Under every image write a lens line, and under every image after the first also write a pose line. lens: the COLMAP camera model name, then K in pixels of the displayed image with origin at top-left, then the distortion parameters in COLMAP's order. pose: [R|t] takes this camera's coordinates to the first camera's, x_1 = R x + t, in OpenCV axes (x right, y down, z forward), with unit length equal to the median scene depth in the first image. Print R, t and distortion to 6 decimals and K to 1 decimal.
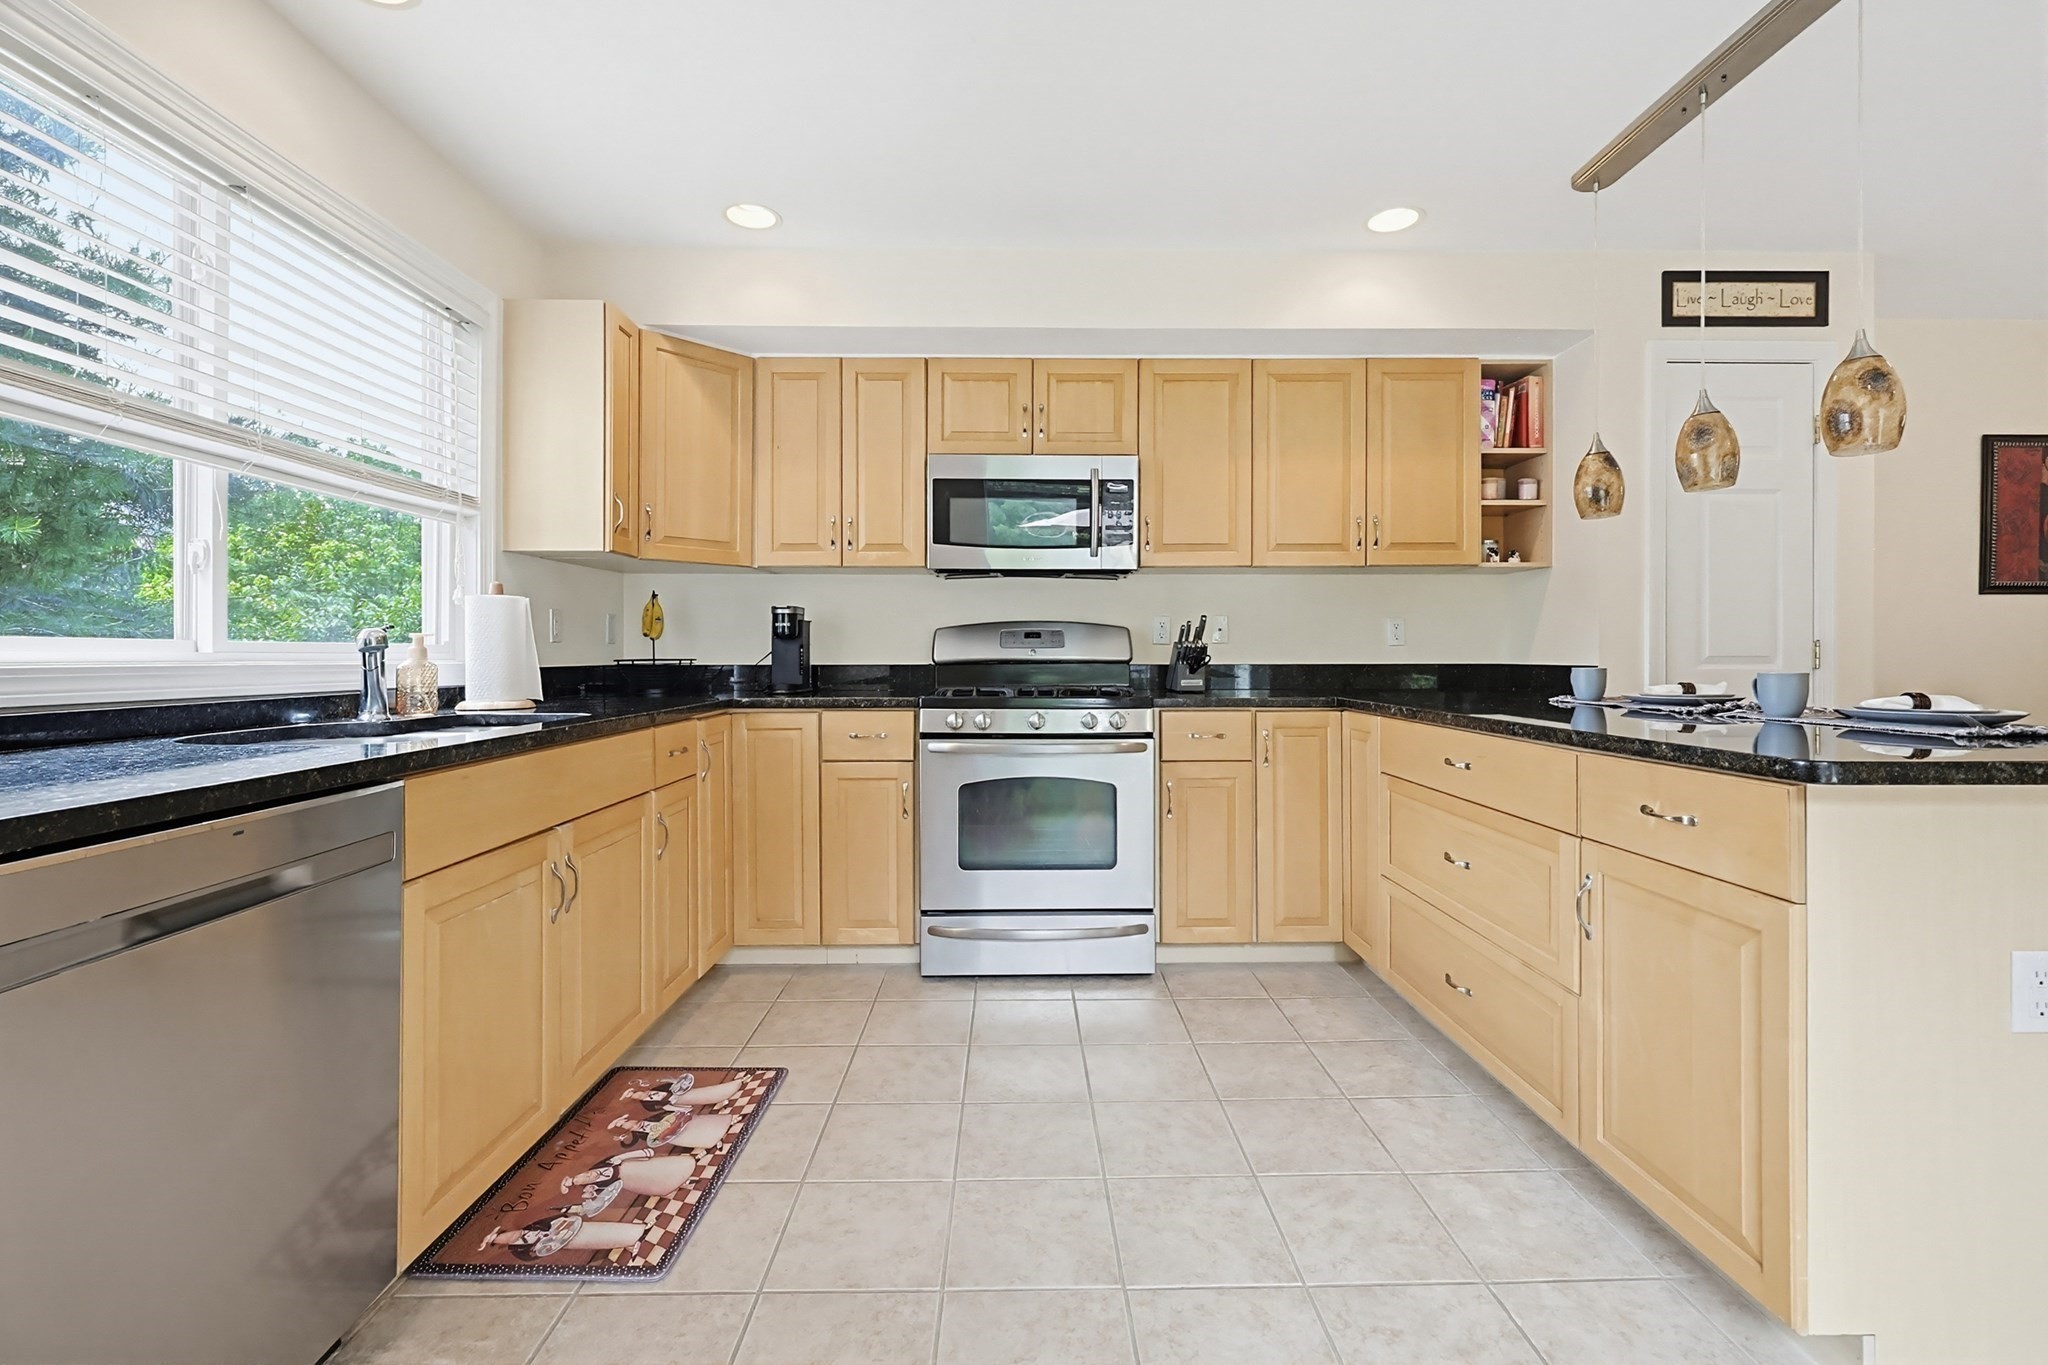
lens RADIAL K [[866.0, 0, 1030.3], [0, 866.0, 652.1], [0, 0, 1]] dist [-0.000833, 0.000147]
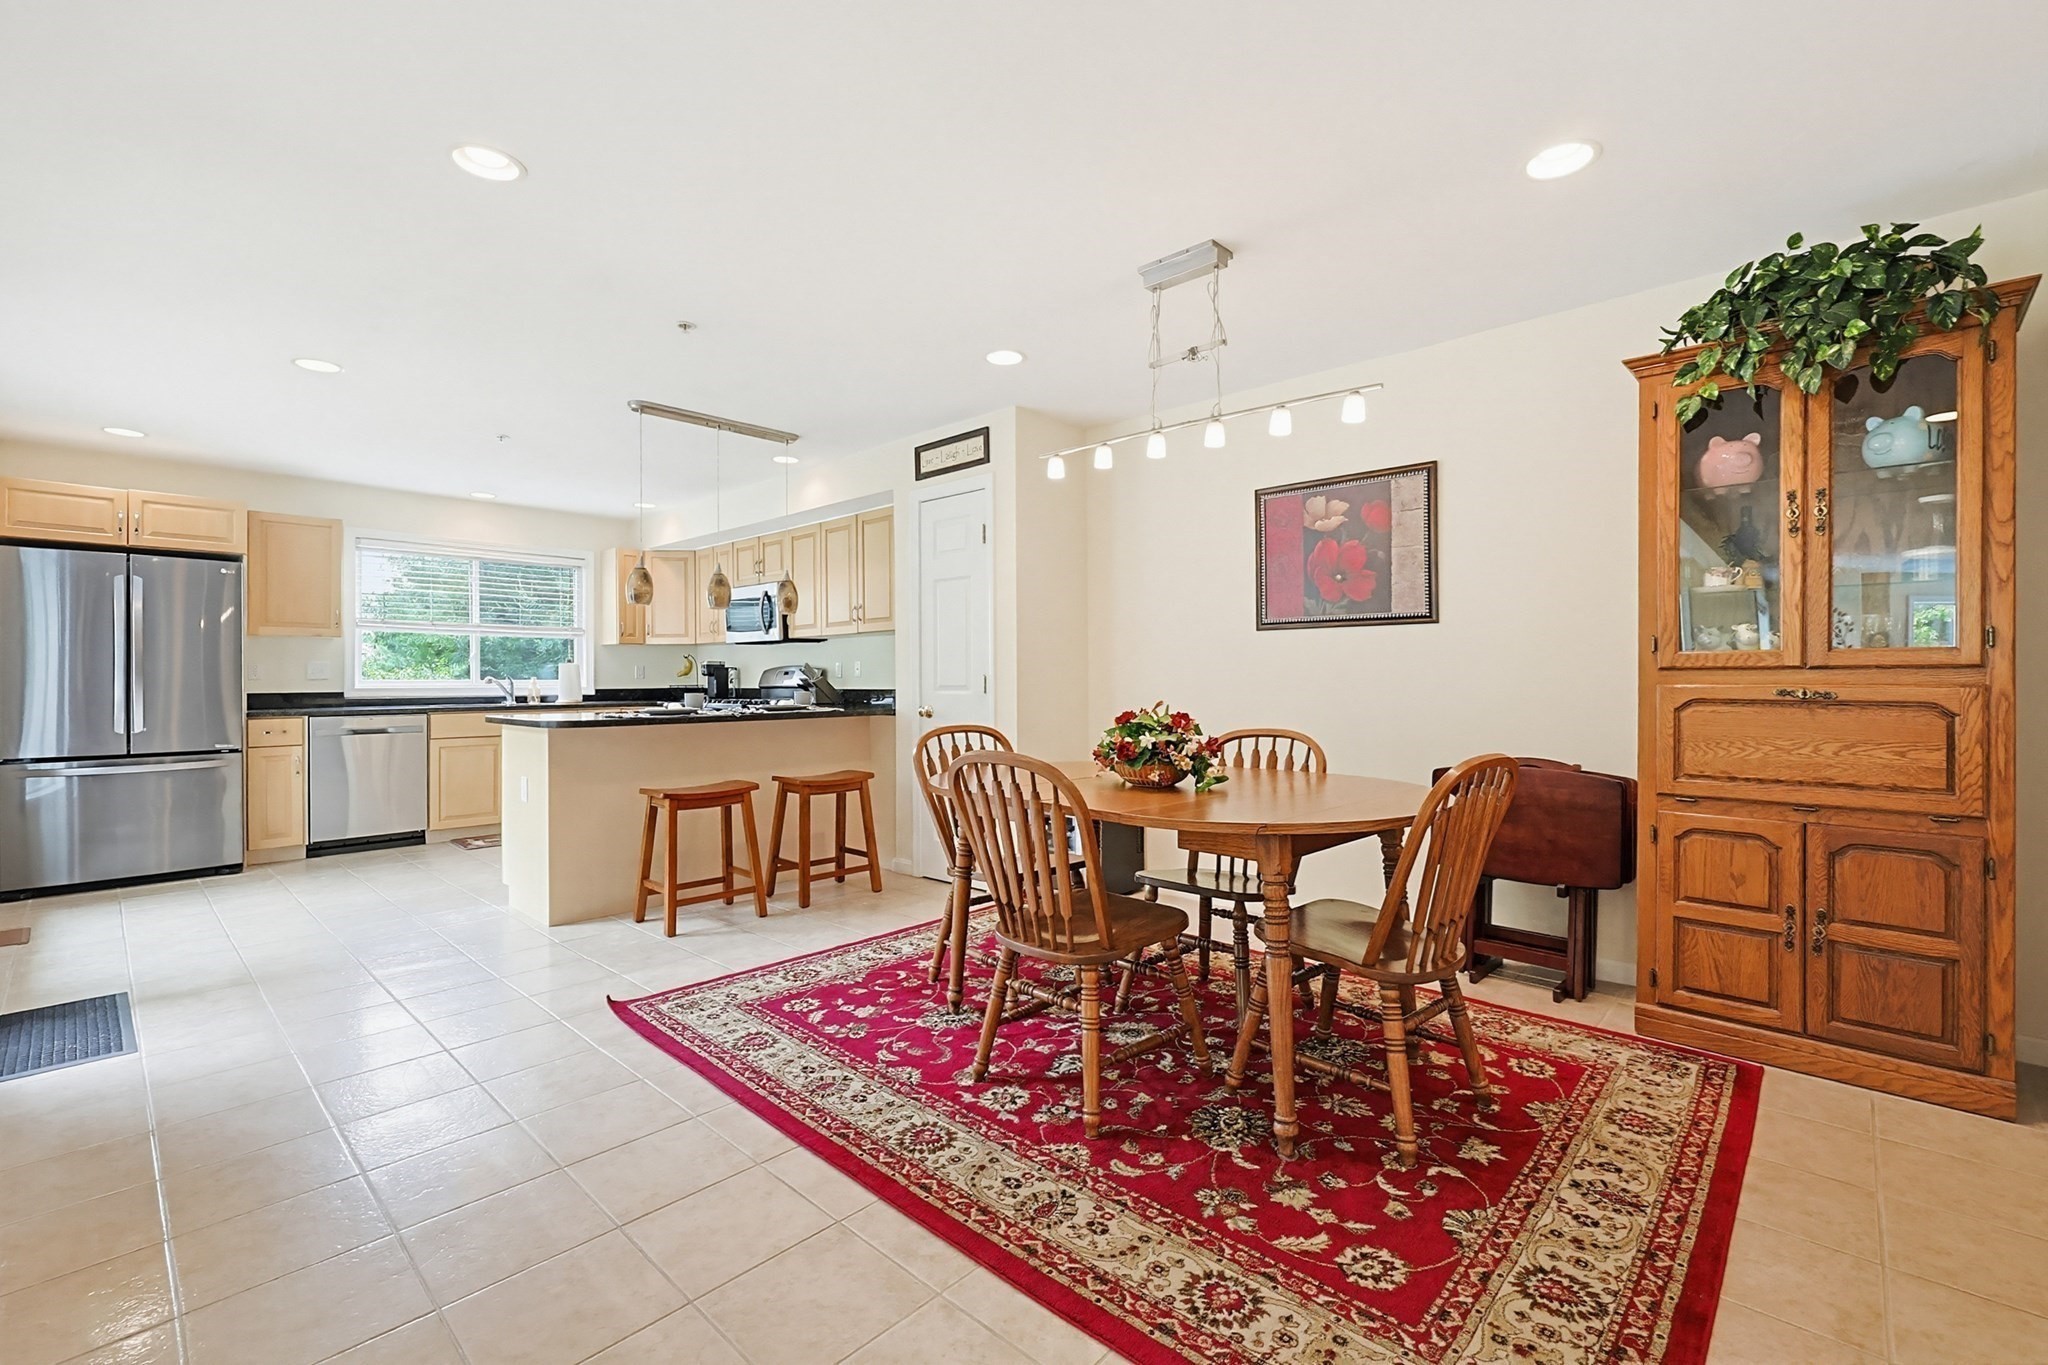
lens RADIAL K [[868.0, 0, 1046.9], [0, 868.0, 679.2], [0, 0, 1]] dist [-0.001861, -0.000365]
pose [[0.729818, -0.002808, -0.683636, 2.059187], [0.004170, 0.999991, 0.000344, -0.006340], [0.683629, -0.003102, 0.729823, -0.017888]]
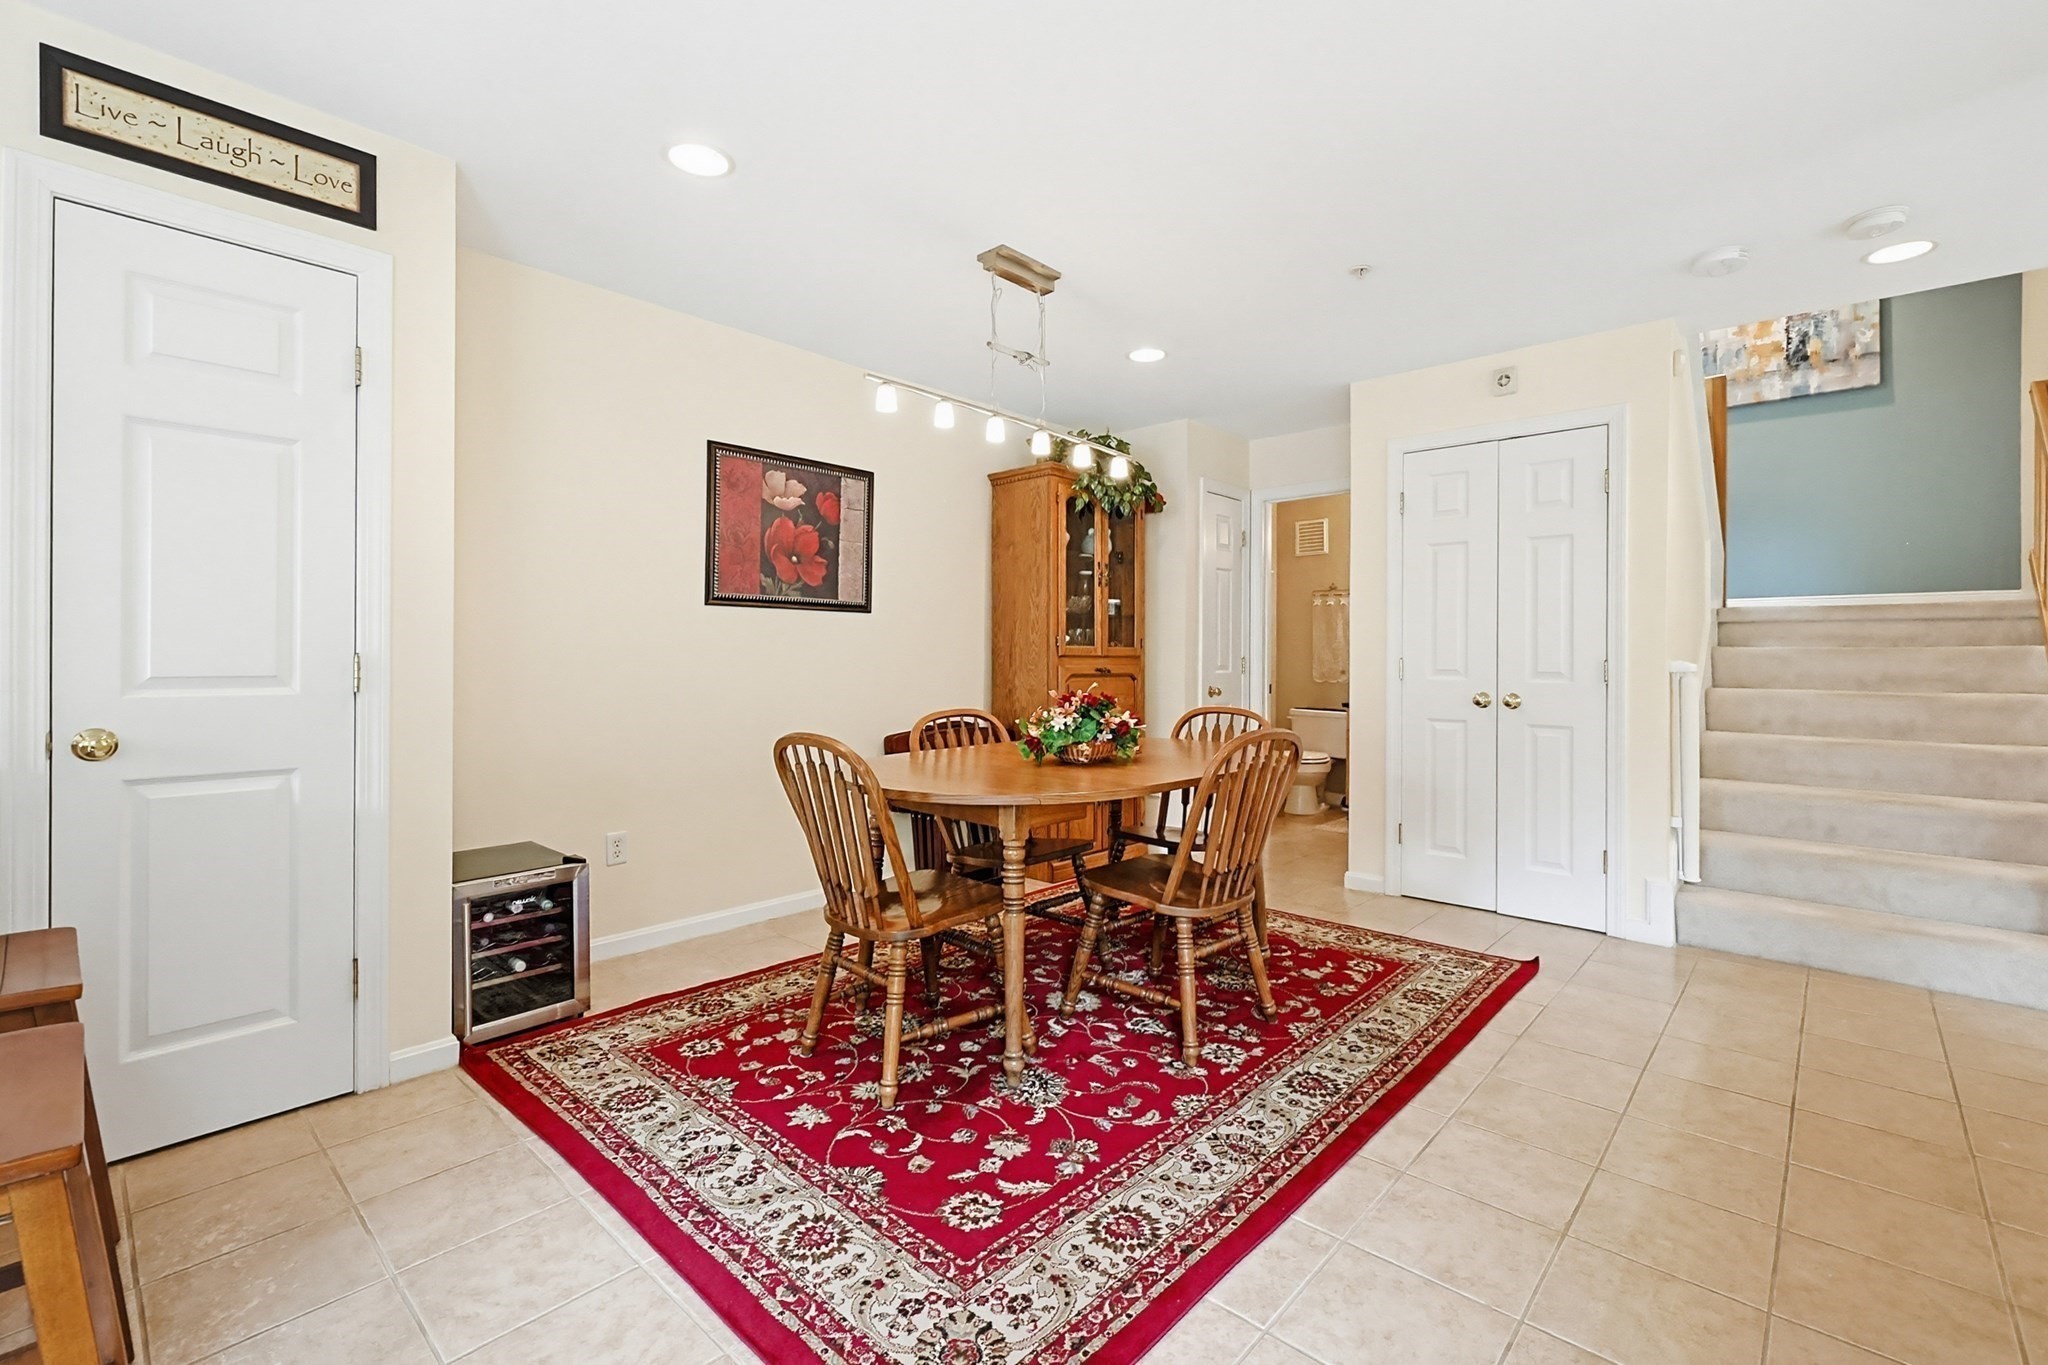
lens RADIAL K [[891.0, 0, 1034.4], [0, 891.0, 655.3], [0, 0, 1]] dist [0.001318, -0.000258]
pose [[0.684591, 0.003696, 0.728918, 0.770327], [-0.005357, 0.999986, -0.000039, -0.015486], [-0.728908, -0.003878, 0.684601, 0.064793]]
